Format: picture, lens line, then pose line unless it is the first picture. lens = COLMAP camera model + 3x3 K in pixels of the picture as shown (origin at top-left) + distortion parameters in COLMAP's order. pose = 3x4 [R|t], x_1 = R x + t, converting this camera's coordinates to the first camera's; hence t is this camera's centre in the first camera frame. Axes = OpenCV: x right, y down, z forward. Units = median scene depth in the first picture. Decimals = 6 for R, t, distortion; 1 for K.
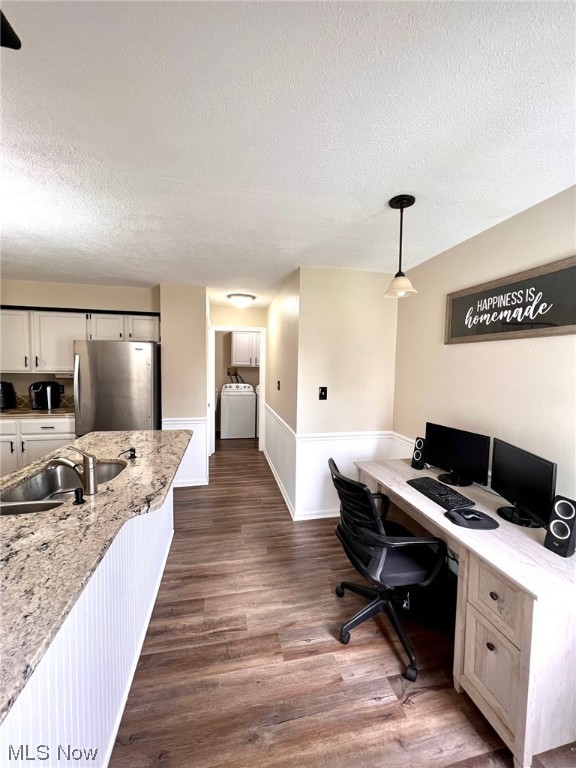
lens RADIAL K [[305.9, 0, 288.0], [0, 305.9, 382.2], [0, 0, 1]] dist [-0.001460, -0.000136]
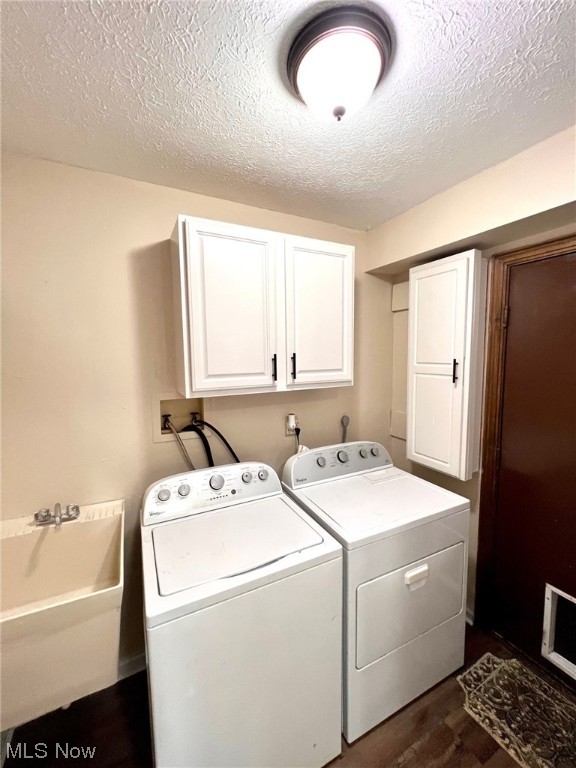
lens RADIAL K [[305.9, 0, 287.5], [0, 305.9, 384.0], [0, 0, 1]] dist [-0.001460, -0.000136]
pose [[0.965405, -0.061379, 0.253429, -0.165627], [0.051642, 0.997656, 0.044900, -0.067782], [-0.255590, -0.030259, 0.966311, 0.762525]]
